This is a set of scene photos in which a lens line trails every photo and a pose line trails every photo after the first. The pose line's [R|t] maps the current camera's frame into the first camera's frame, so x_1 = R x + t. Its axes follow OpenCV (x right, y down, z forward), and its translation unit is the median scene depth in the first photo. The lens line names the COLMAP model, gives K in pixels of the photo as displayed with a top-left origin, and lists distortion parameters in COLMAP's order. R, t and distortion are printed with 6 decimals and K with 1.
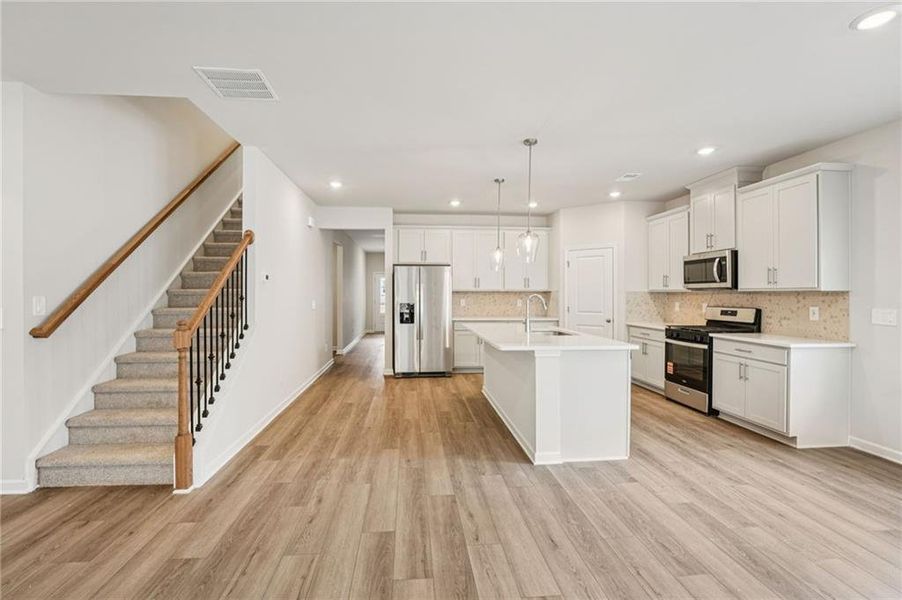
lens RADIAL K [[410.2, 0, 453.2], [0, 410.2, 294.2], [0, 0, 1]] dist [-0.001480, 0.000040]
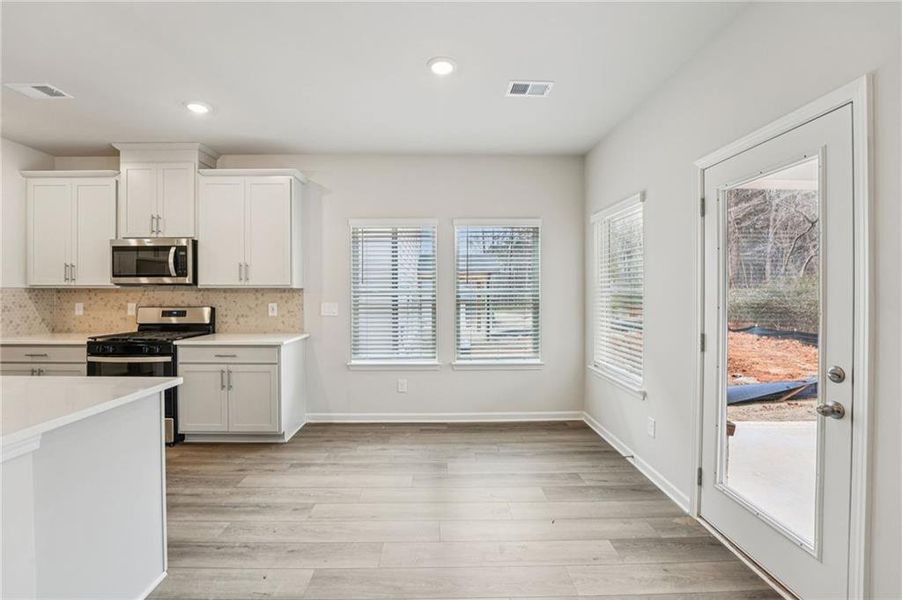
lens RADIAL K [[378.7, 0, 444.6], [0, 378.7, 292.5], [0, 0, 1]] dist [-0.029129, 0.000176]
pose [[0.091521, -0.005774, 0.995786, -0.040538], [0.001877, 0.999982, 0.005626, -0.000972], [-0.995801, 0.001354, 0.091530, 0.412456]]
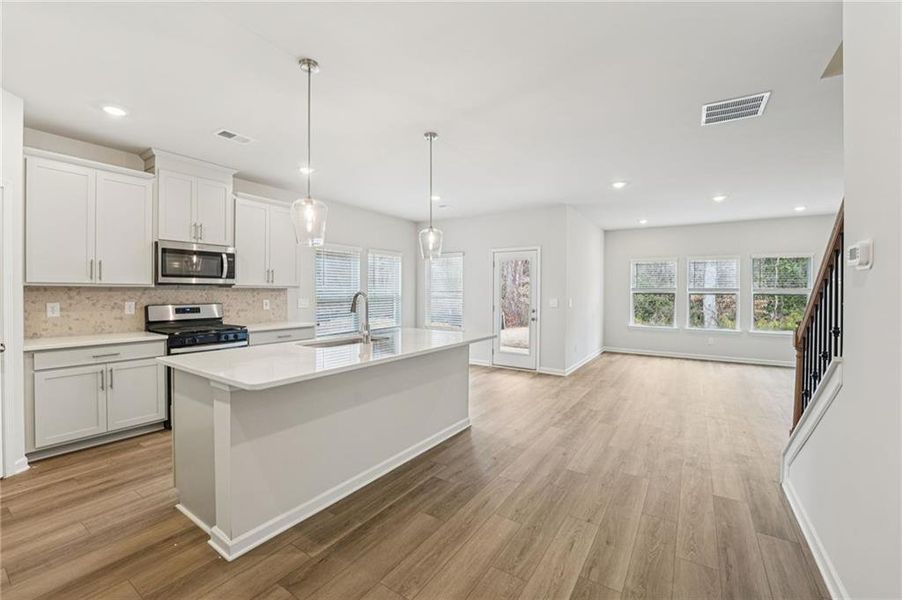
lens RADIAL K [[375.4, 0, 450.6], [0, 375.4, 289.6], [0, 0, 1]] dist [-0.023664, 0.000150]
pose [[-0.772516, -0.001786, 0.634992, -0.349563], [-0.004447, 0.999987, -0.002598, -0.002131], [-0.634979, -0.004831, -0.772514, 1.386819]]
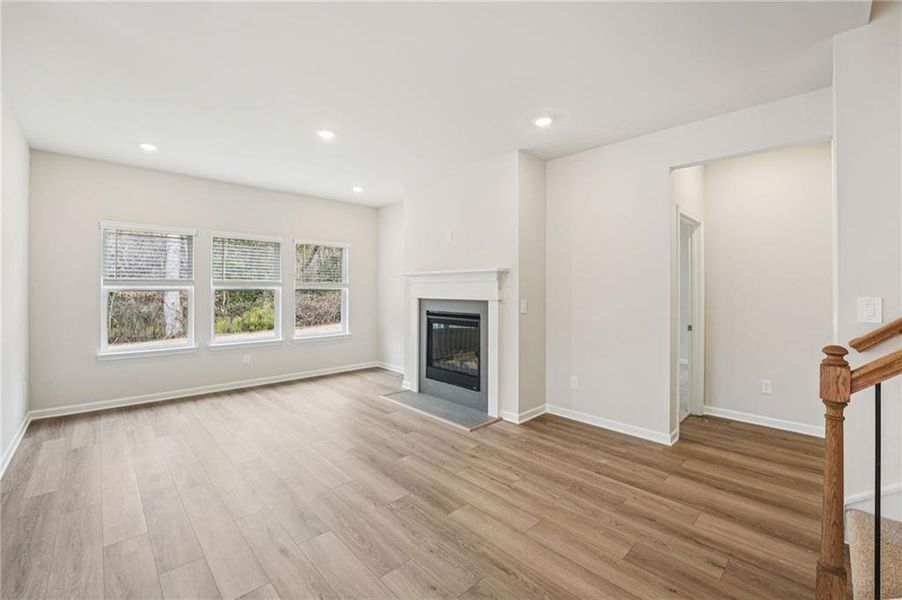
lens RADIAL K [[375.4, 0, 450.6], [0, 375.4, 289.6], [0, 0, 1]] dist [-0.023664, 0.000150]
pose [[-0.794526, -0.002302, -0.607226, -0.003359], [-0.005776, 0.999976, 0.003768, -0.002662], [0.607203, 0.006501, -0.794520, 0.649060]]
